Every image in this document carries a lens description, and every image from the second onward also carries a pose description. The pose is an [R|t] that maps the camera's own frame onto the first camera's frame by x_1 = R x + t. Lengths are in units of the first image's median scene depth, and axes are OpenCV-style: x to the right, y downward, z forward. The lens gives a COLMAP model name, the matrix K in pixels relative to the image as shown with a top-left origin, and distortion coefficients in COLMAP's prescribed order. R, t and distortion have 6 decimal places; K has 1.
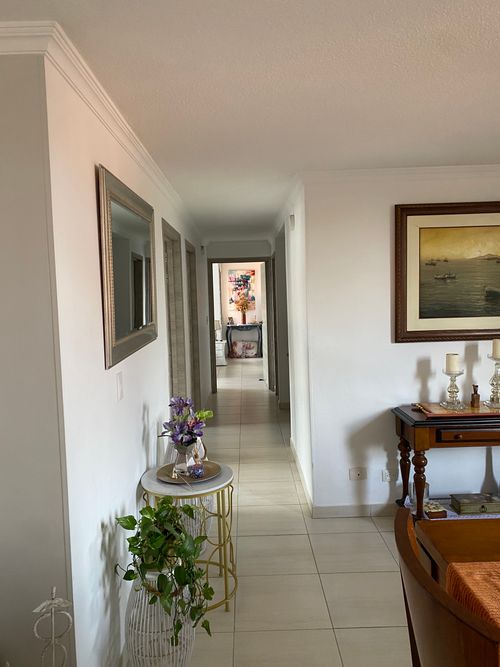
lens RADIAL K [[516.2, 0, 251.8], [0, 516.2, 332.3], [0, 0, 1]] dist [-0.000322, -0.005380]
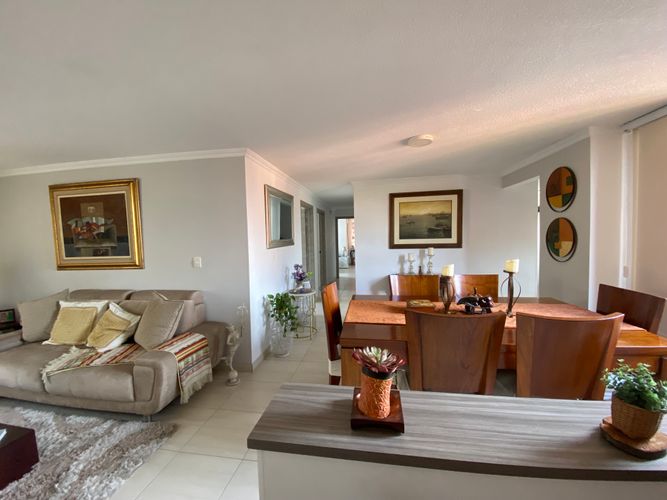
lens RADIAL K [[269.5, 0, 333.5], [0, 269.5, 250.0], [0, 0, 1]] dist [0.038425, -0.034089]
pose [[0.987884, 0.018336, -0.154105, 0.215798], [-0.022209, 0.999478, -0.023451, 0.063261], [0.153595, 0.026590, 0.987776, -0.324983]]
